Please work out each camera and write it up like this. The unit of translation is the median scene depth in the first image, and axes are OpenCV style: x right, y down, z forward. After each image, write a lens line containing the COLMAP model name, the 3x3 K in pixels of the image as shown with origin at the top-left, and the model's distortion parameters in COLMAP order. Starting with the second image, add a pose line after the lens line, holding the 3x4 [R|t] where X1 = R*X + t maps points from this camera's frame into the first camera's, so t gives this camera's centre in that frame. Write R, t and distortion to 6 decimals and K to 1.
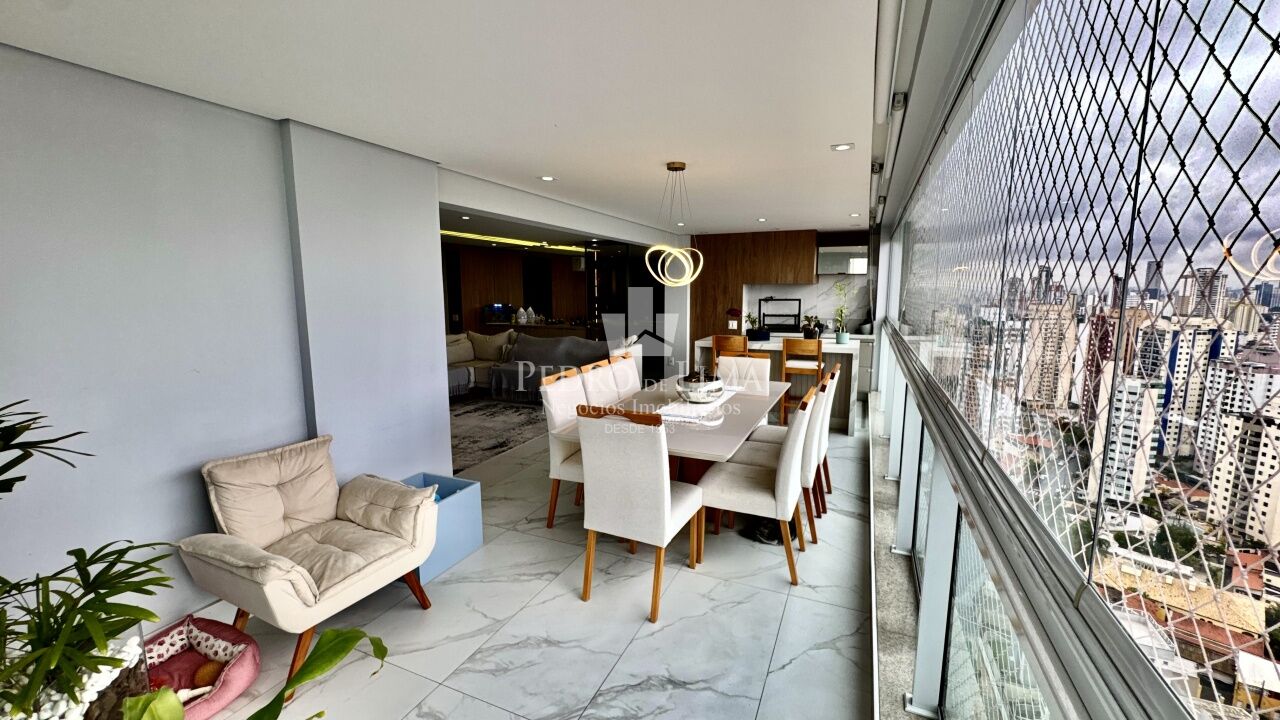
lens RADIAL K [[513.3, 0, 638.6], [0, 513.3, 357.2], [0, 0, 1]] dist [-0.001098, -0.000040]
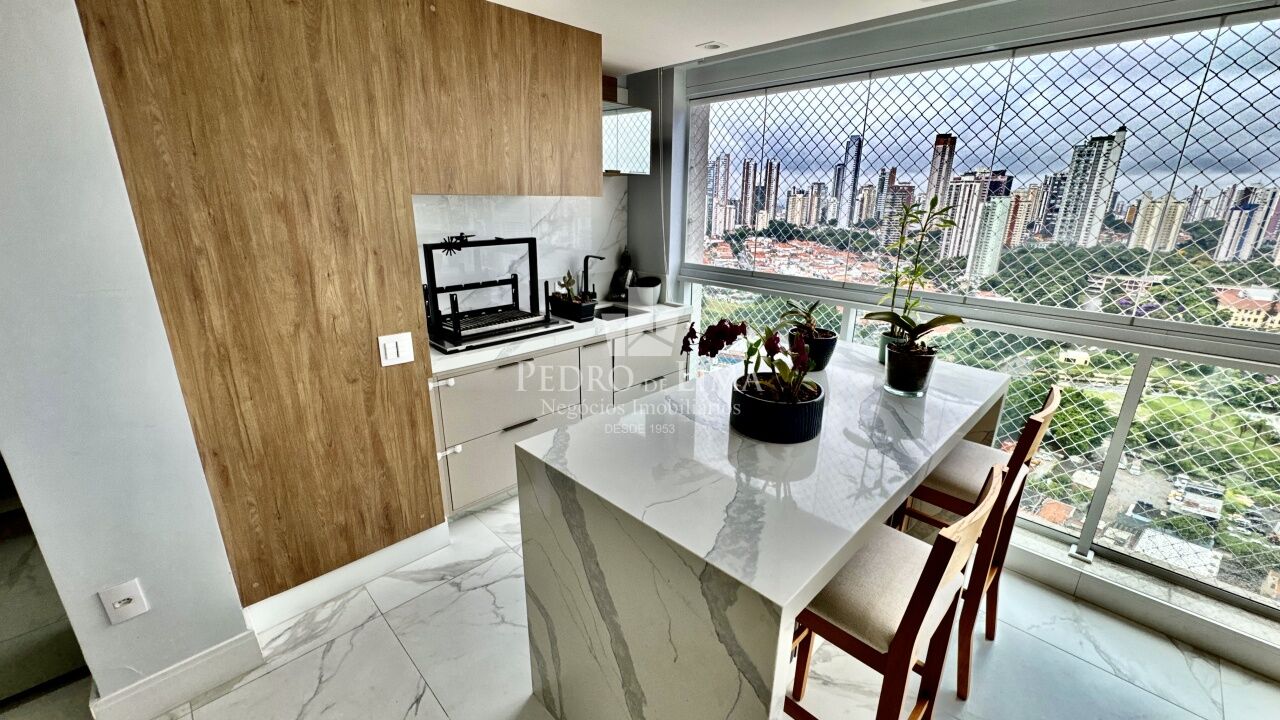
lens RADIAL K [[513.3, 0, 637.7], [0, 513.3, 359.2], [0, 0, 1]] dist [-0.001098, -0.000040]
pose [[0.369137, -0.272539, 0.888516, -0.013244], [0.120059, 0.962009, 0.245203, -0.110426], [-0.921588, 0.016161, 0.387834, 0.783575]]
